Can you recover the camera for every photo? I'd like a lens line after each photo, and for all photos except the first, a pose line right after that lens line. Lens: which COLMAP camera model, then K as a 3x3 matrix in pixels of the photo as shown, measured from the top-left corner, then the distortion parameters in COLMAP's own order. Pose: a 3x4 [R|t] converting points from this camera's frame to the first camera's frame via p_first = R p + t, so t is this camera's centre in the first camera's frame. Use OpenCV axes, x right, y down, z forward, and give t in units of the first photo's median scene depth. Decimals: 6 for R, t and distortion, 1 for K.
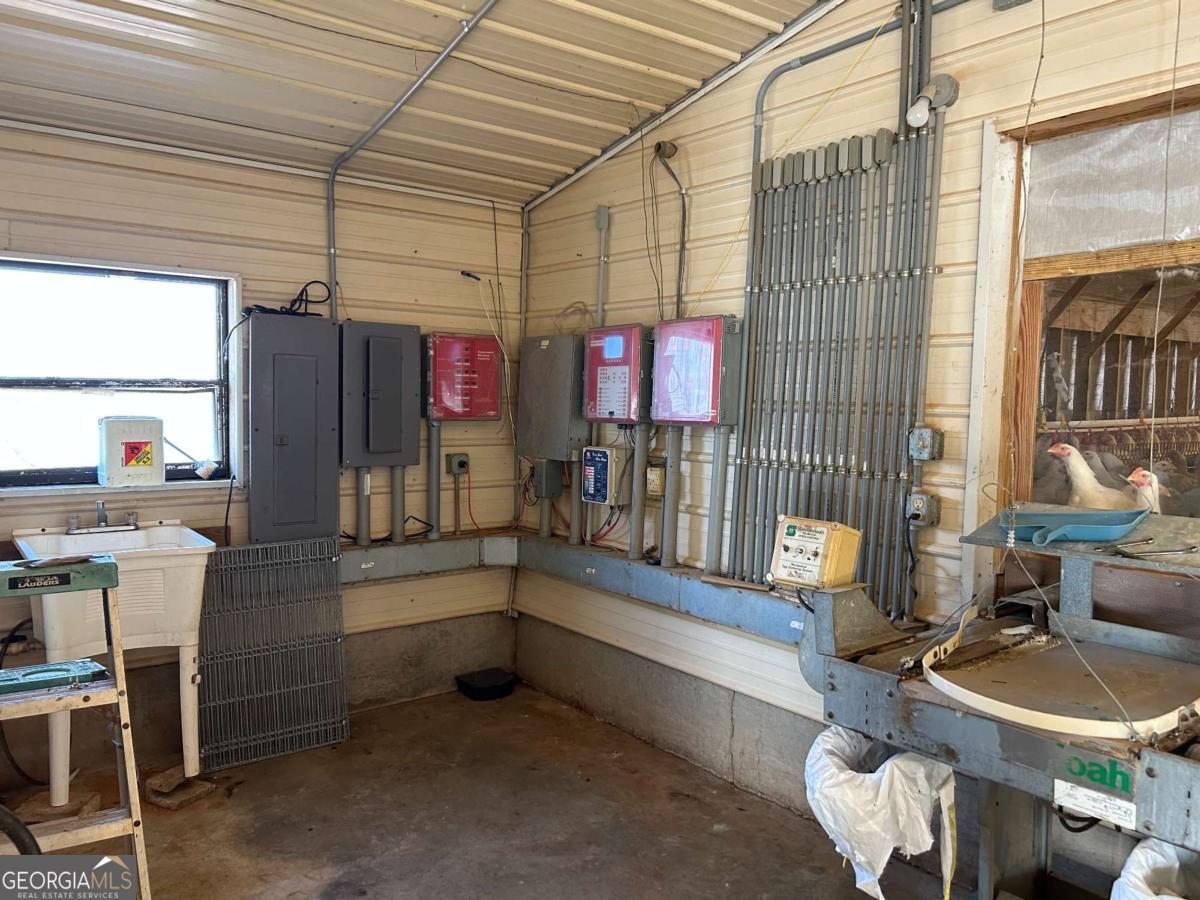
lens RADIAL K [[915.1, 0, 604.0], [0, 915.1, 446.5], [0, 0, 1]] dist [0.002867, -0.004562]
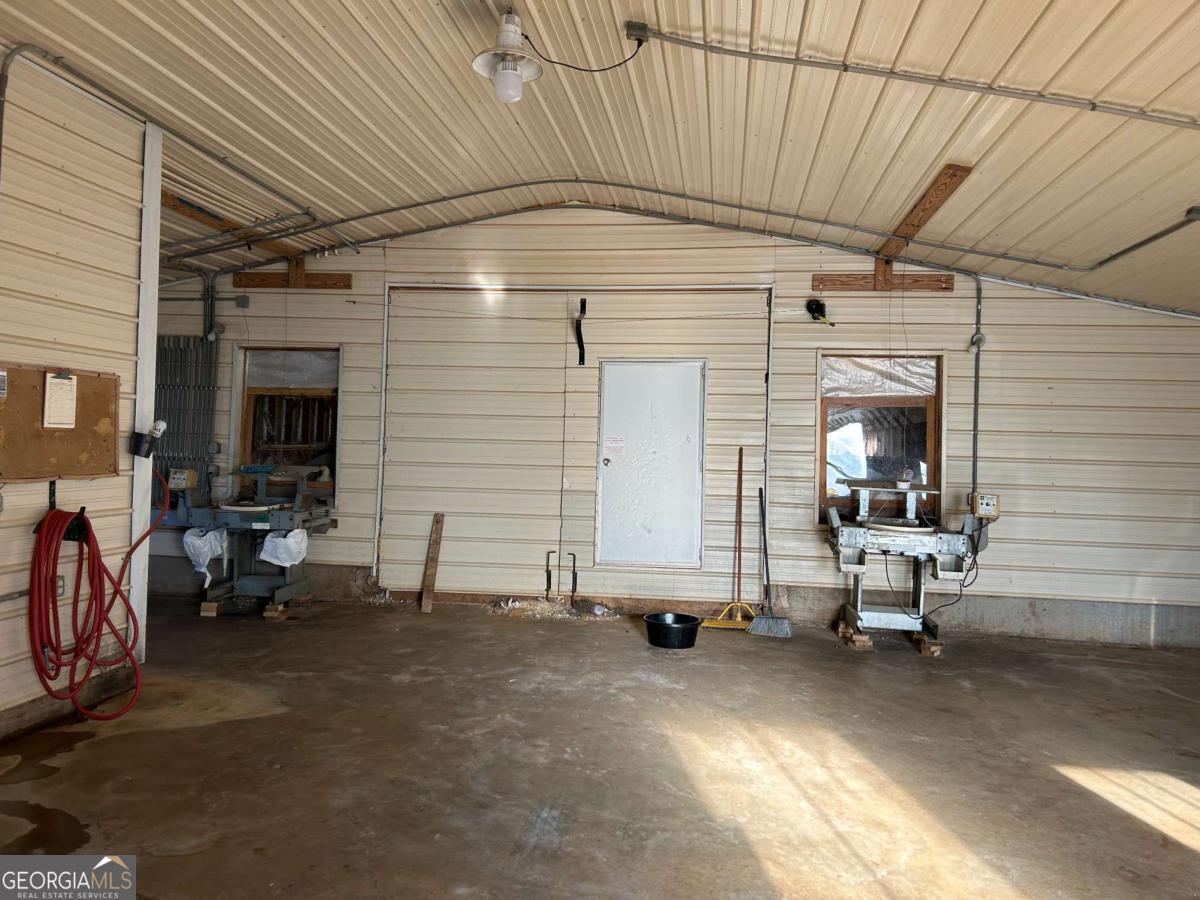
lens RADIAL K [[915.1, 0, 603.0], [0, 915.1, 443.7], [0, 0, 1]] dist [0.002867, -0.004562]
pose [[0.710013, 0.008846, 0.704133, -0.835891], [0.019692, 0.999281, -0.032410, 0.104337], [-0.703913, 0.036877, 0.709329, -1.970055]]
